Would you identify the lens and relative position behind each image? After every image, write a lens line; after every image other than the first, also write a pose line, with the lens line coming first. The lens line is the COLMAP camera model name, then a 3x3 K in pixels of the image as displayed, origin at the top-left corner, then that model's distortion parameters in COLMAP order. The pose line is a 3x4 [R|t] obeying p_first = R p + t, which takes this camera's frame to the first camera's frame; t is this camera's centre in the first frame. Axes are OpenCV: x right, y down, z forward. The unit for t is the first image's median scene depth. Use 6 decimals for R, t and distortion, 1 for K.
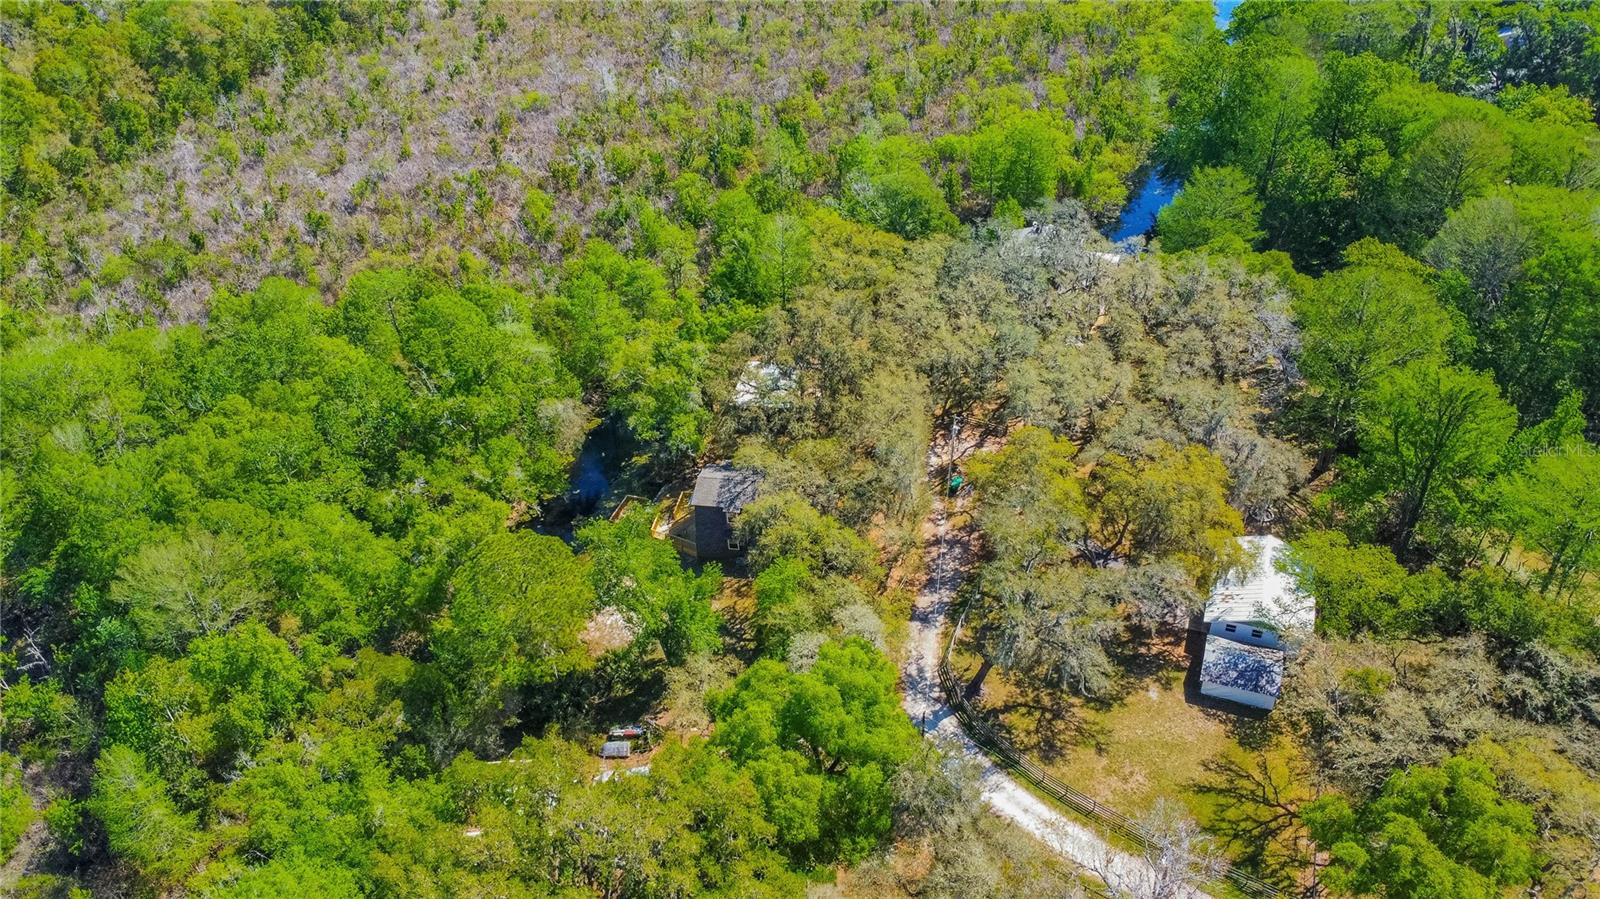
lens RADIAL K [[1151.4, 0, 790.3], [0, 1151.4, 442.1], [0, 0, 1]] dist [-0.033187, -0.004309]
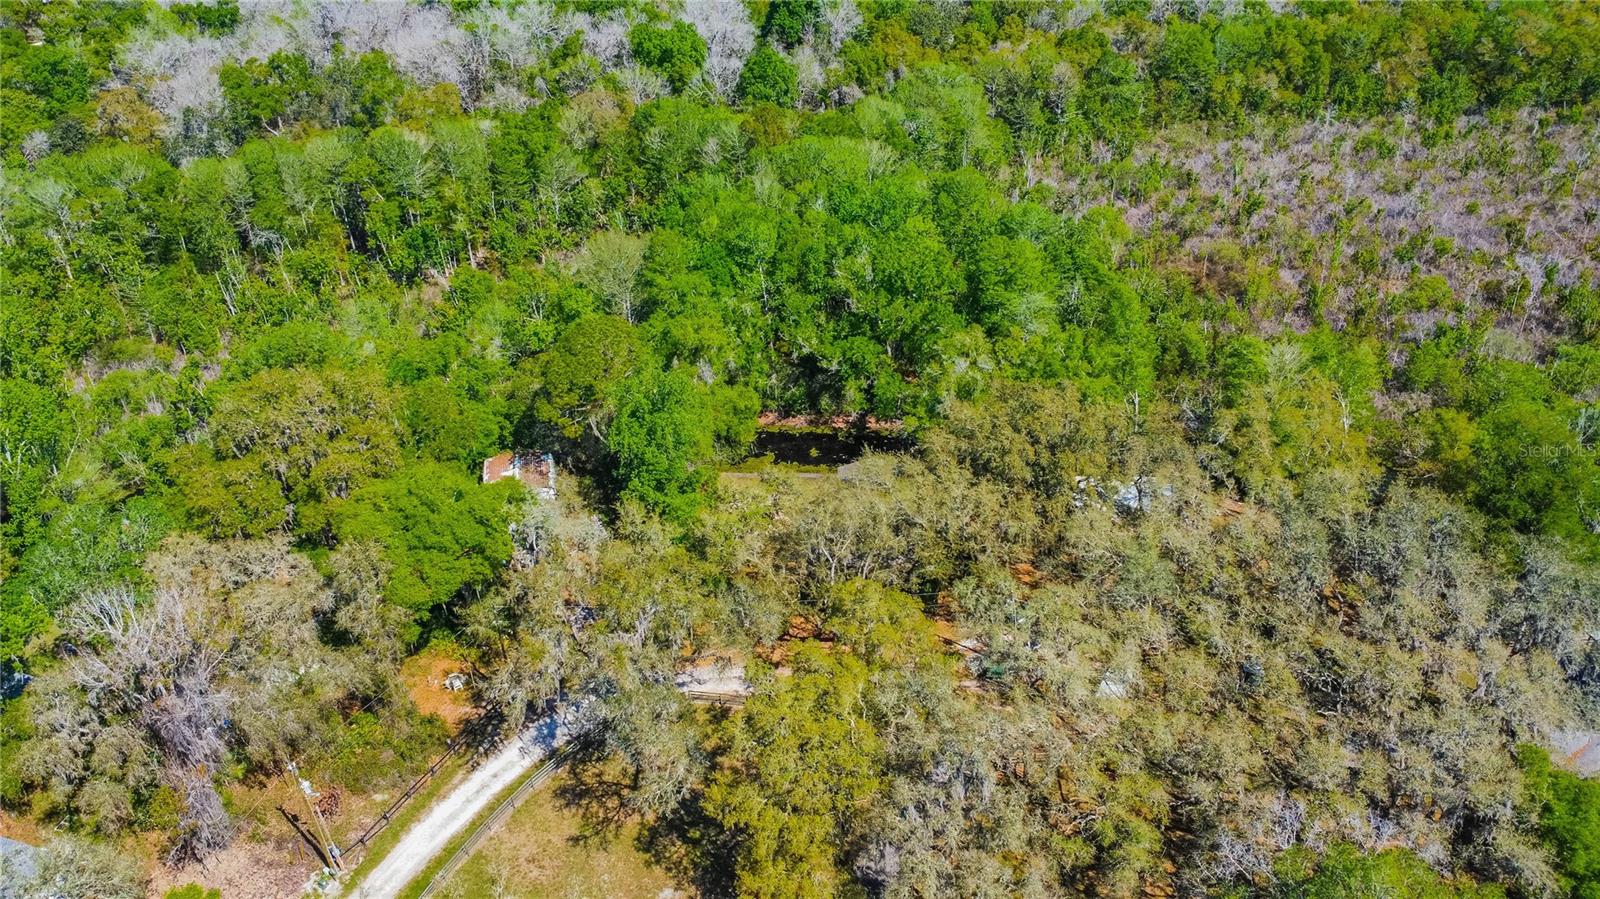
lens RADIAL K [[1151.4, 0, 798.3], [0, 1151.4, 443.1], [0, 0, 1]] dist [-0.033187, -0.004309]
pose [[0.180086, 0.527039, -0.830541, 0.659864], [-0.534003, 0.761473, 0.367422, -0.282472], [0.826081, 0.377344, 0.418571, 0.504894]]
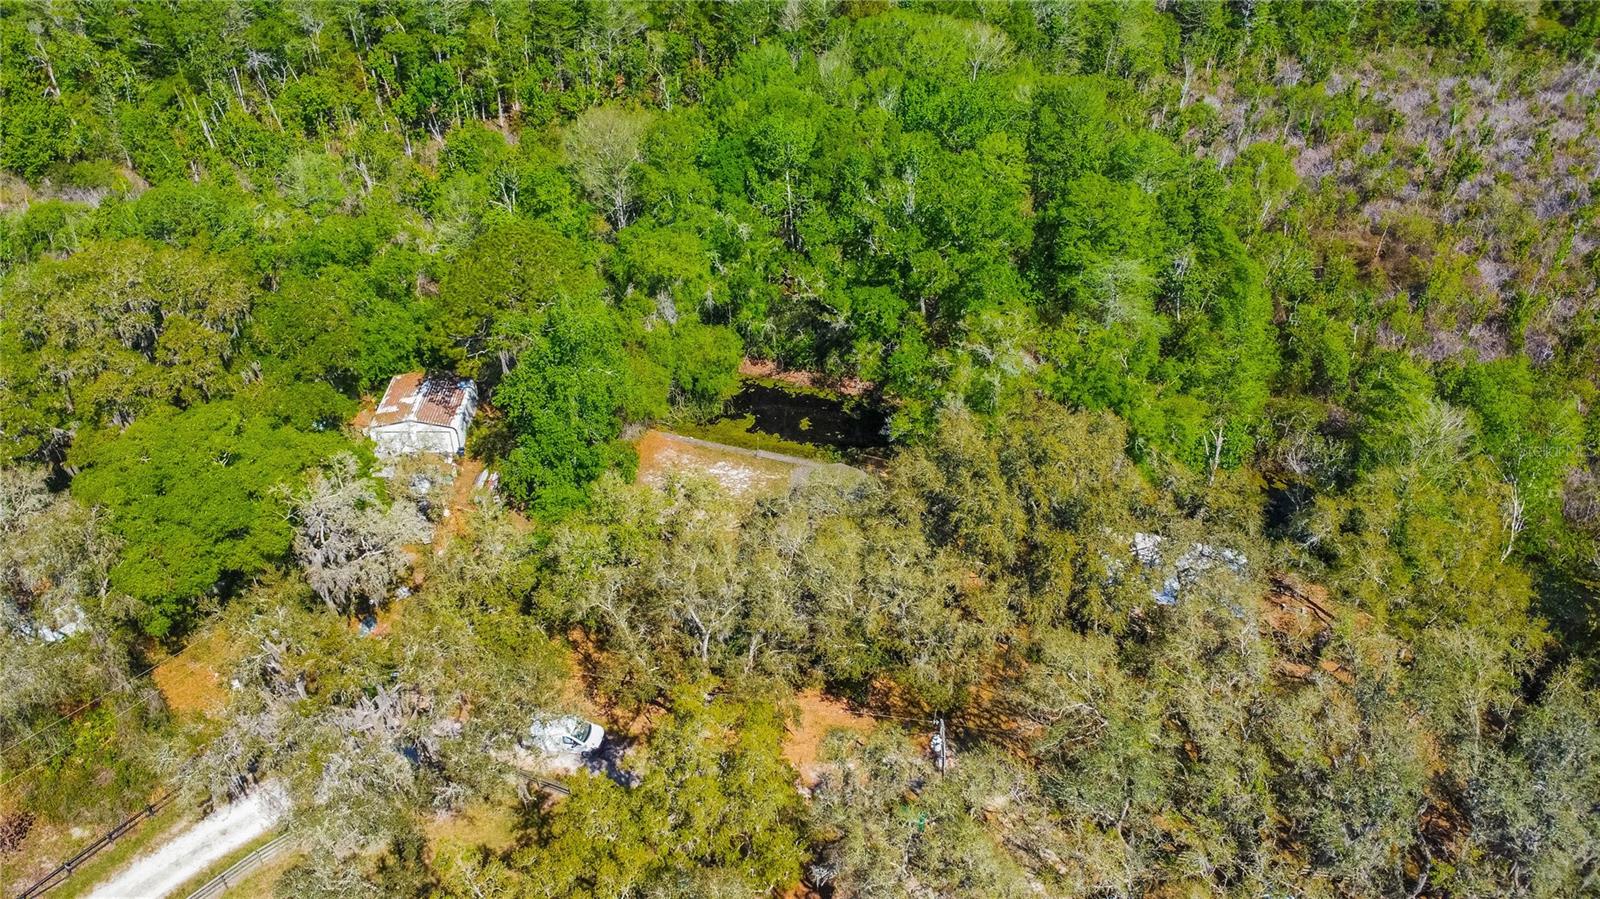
lens RADIAL K [[1151.4, 0, 792.6], [0, 1151.4, 446.9], [0, 0, 1]] dist [-0.033187, -0.004309]
pose [[-0.017296, 0.633717, -0.773371, 0.443191], [-0.580659, 0.623317, 0.523746, -0.317221], [0.813963, 0.458124, 0.357193, 0.666456]]
